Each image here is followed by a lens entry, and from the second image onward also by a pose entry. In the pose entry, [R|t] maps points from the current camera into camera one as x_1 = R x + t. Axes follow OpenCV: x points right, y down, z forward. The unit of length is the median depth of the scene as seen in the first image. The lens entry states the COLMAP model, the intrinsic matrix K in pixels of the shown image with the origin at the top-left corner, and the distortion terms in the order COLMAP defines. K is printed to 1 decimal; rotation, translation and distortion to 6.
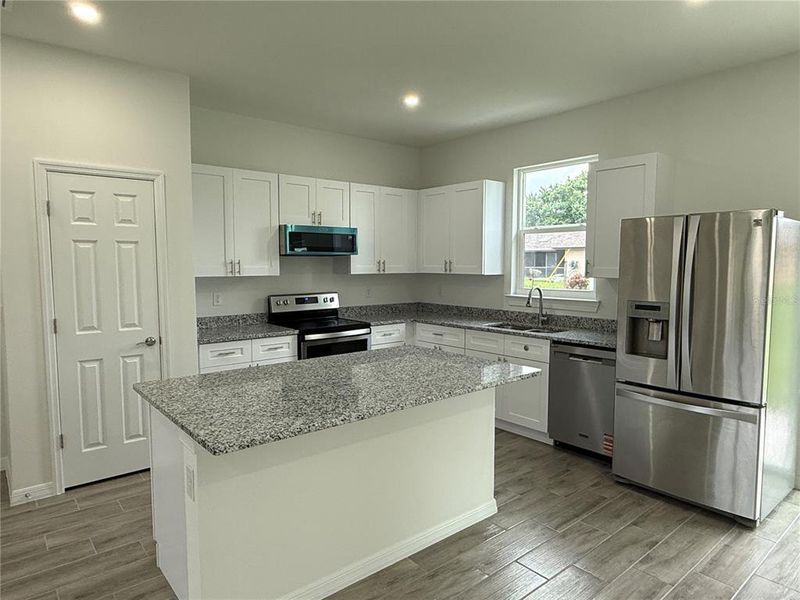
lens RADIAL K [[500.4, 0, 405.6], [0, 500.4, 300.6], [0, 0, 1]] dist [0.005158, -0.004910]
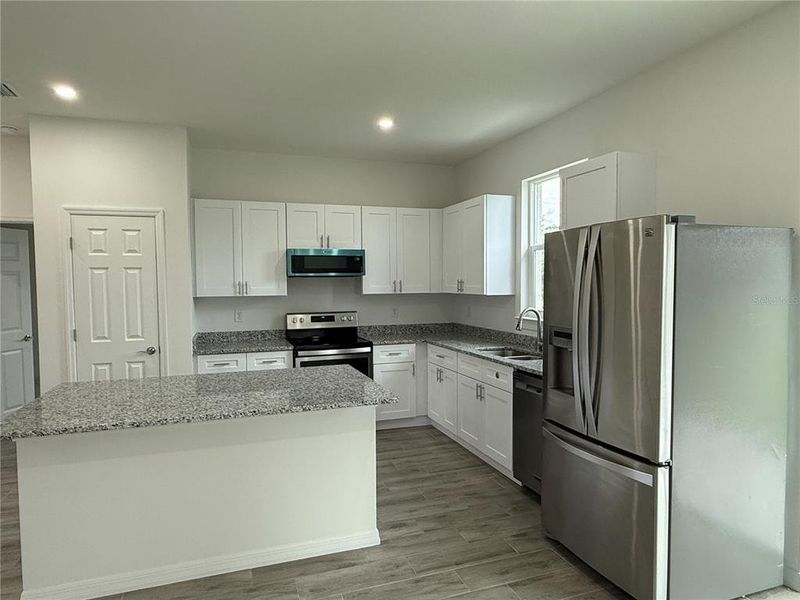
lens RADIAL K [[500.4, 0, 398.0], [0, 500.4, 304.2], [0, 0, 1]] dist [0.005158, -0.004910]
pose [[0.934789, 0.009172, -0.355085, 0.404216], [-0.019665, 0.999470, -0.025953, -0.008240], [0.354658, 0.031243, 0.934474, 0.076429]]
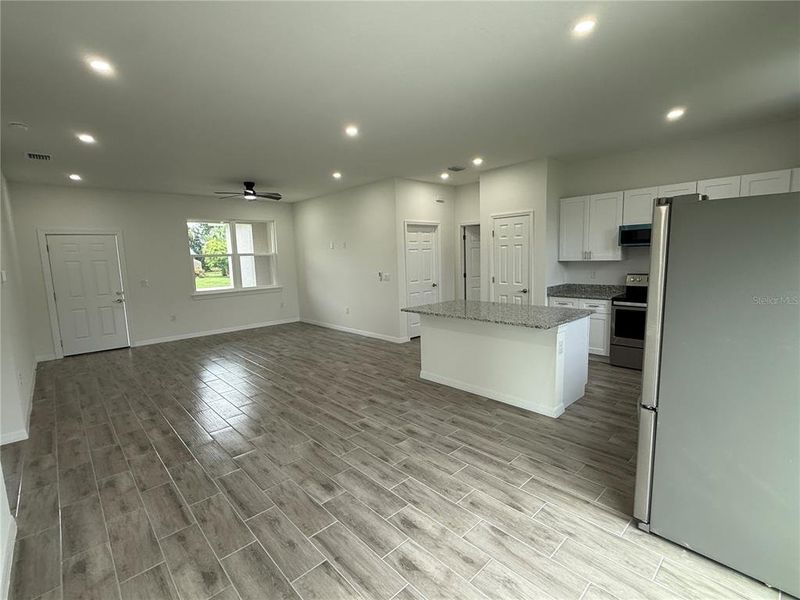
lens RADIAL K [[372.7, 0, 402.1], [0, 372.7, 302.7], [0, 0, 1]] dist [-0.003449, -0.000379]
pose [[0.059083, 0.126248, -0.990238, 0.913899], [-0.045786, 0.991269, 0.123647, -0.036262], [0.997202, 0.038034, 0.064348, 0.323840]]
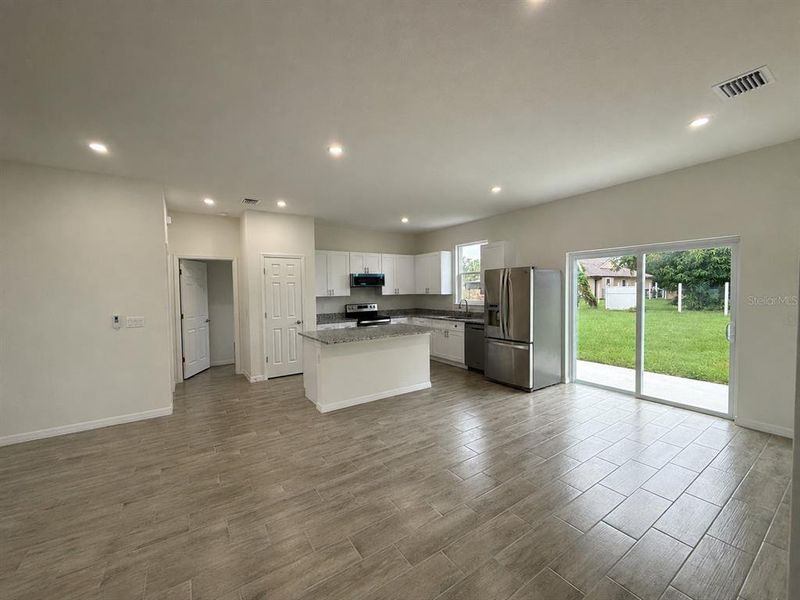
lens RADIAL K [[312.1, 0, 401.6], [0, 312.1, 302.6], [0, 0, 1]] dist [-0.000215, 0.000009]
pose [[0.994418, -0.010167, -0.105021, 0.149013], [0.006542, 0.999373, -0.034803, 0.037198], [0.105309, 0.033921, 0.993861, -0.446192]]
